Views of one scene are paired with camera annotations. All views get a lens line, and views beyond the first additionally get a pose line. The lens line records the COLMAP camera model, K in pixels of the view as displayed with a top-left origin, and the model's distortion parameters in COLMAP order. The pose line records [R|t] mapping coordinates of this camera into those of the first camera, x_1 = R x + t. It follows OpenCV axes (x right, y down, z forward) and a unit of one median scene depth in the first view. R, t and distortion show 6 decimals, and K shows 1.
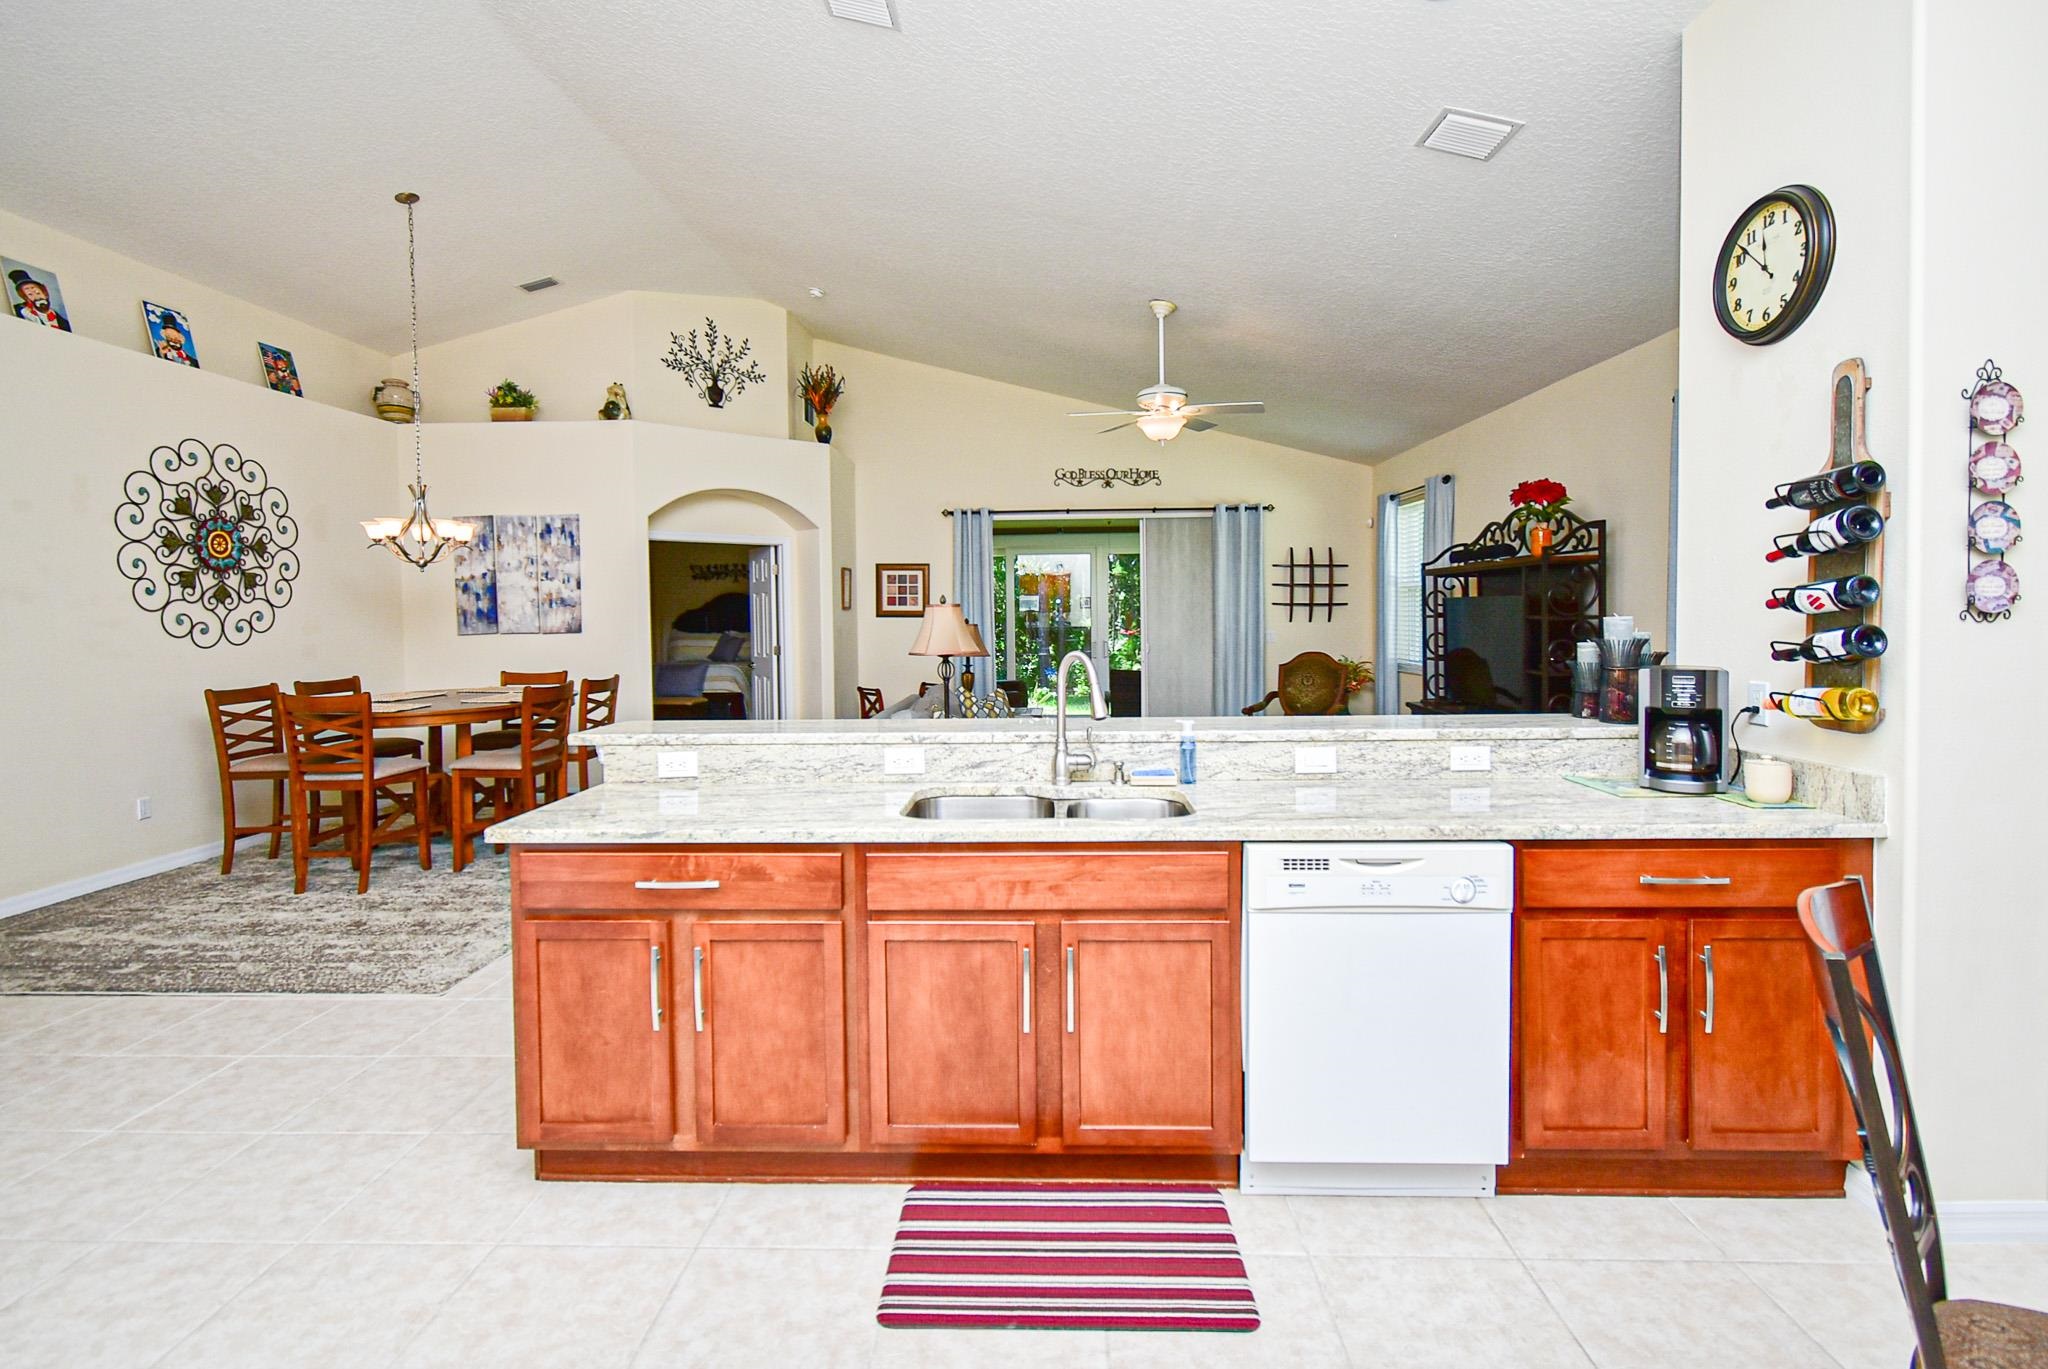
lens RADIAL K [[953.1, 0, 1030.2], [0, 953.1, 639.9], [0, 0, 1]] dist [0.004003, -0.001880]
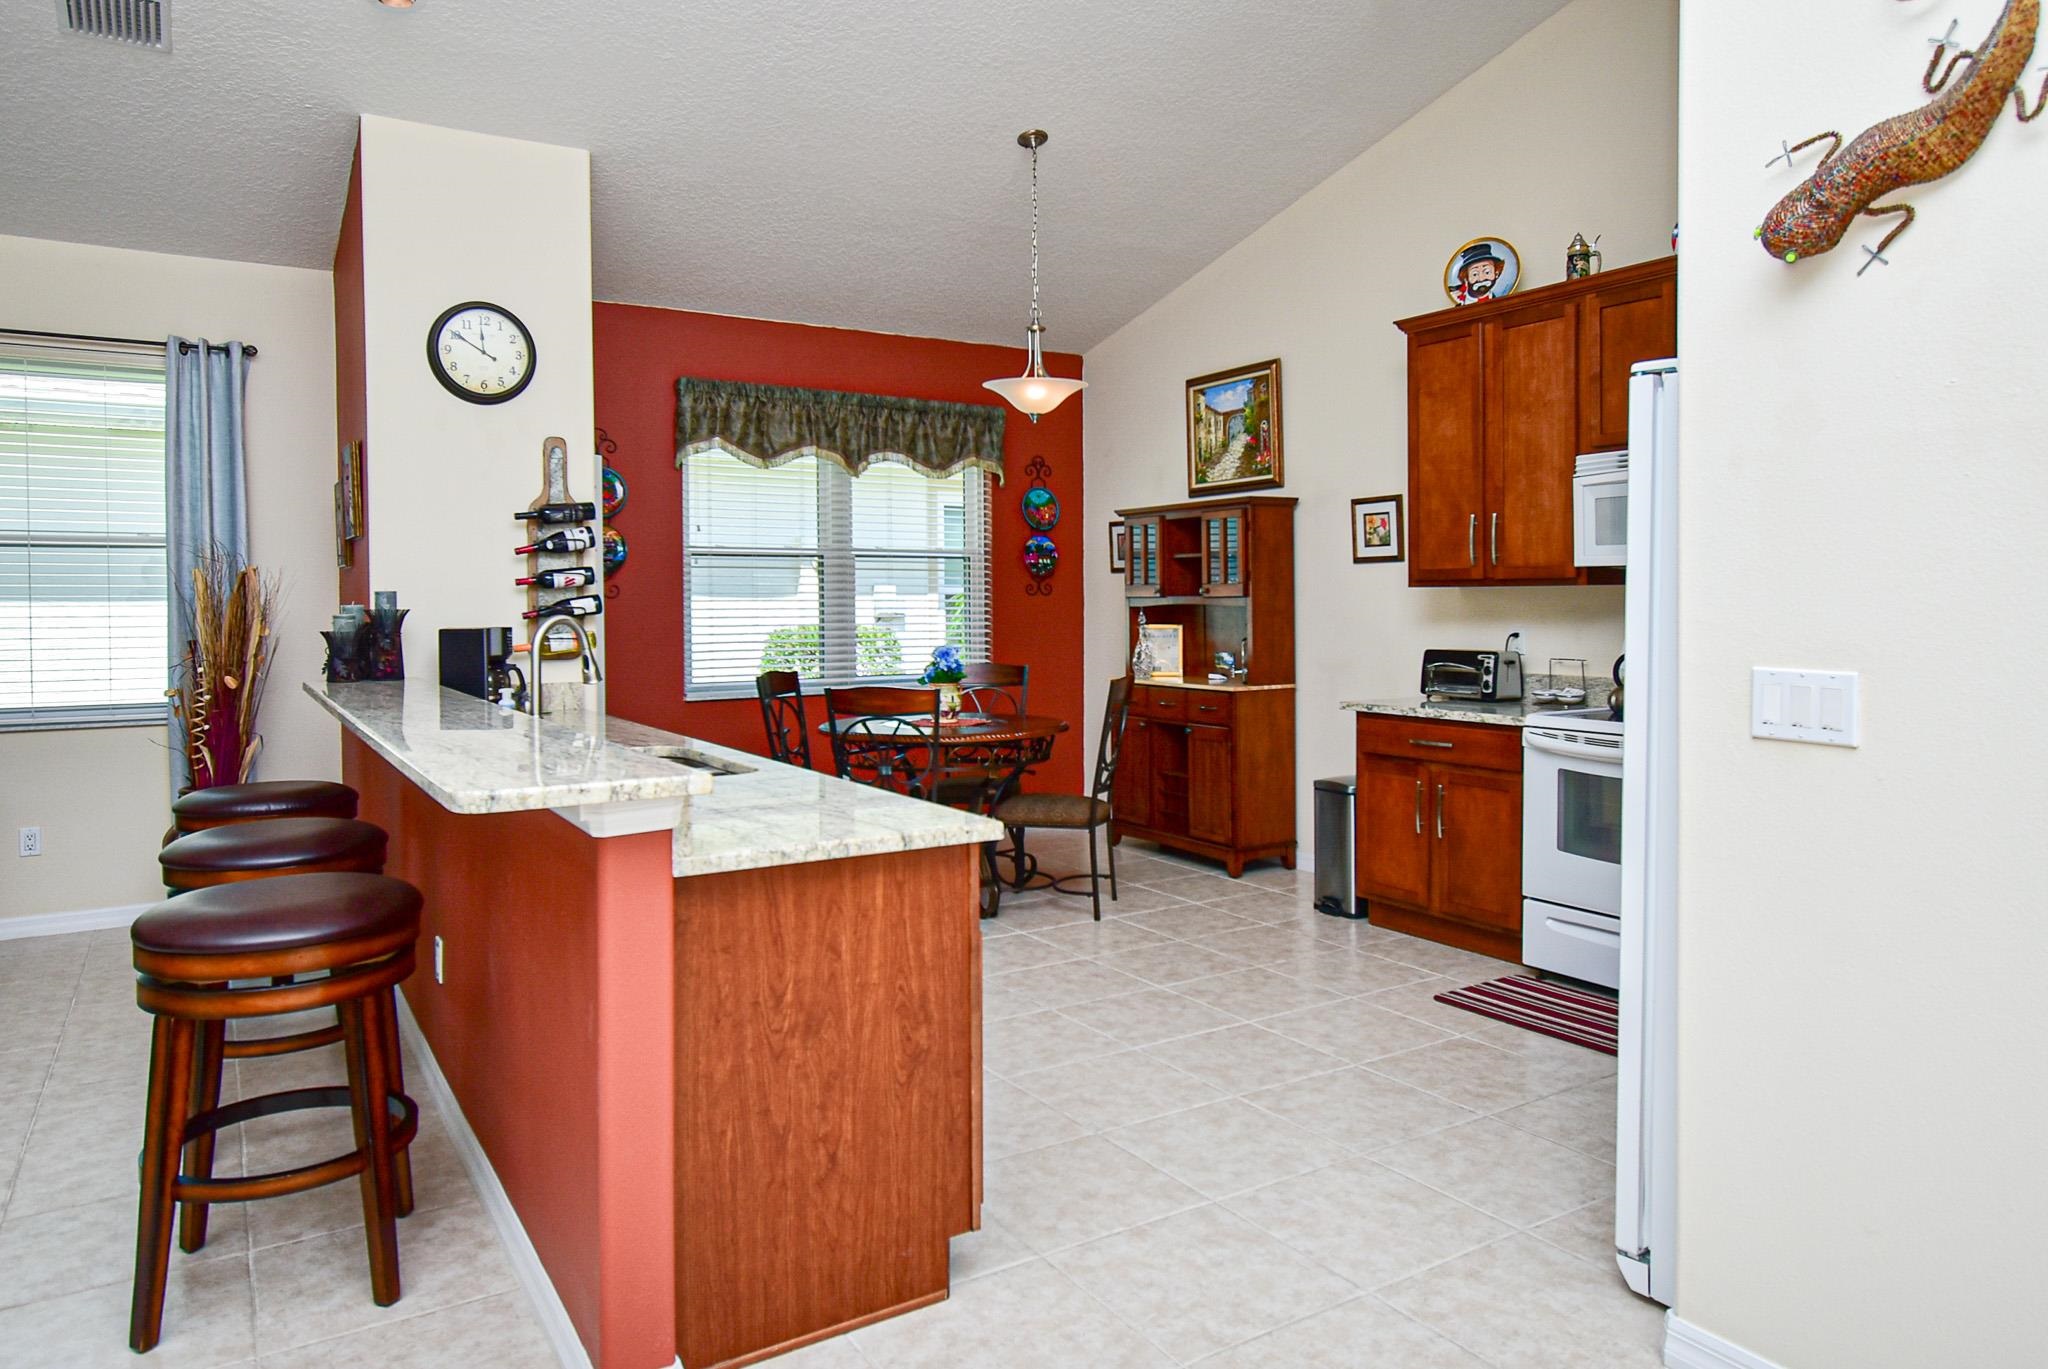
lens RADIAL K [[1286.4, 0, 1018.2], [0, 1286.4, 626.7], [0, 0, 1]] dist [0.004367, -0.002128]
pose [[-0.550002, -0.002532, 0.835159, -0.570992], [0.036410, 0.998972, 0.027007, 0.002516], [-0.834369, 0.045262, -0.549345, 0.610204]]
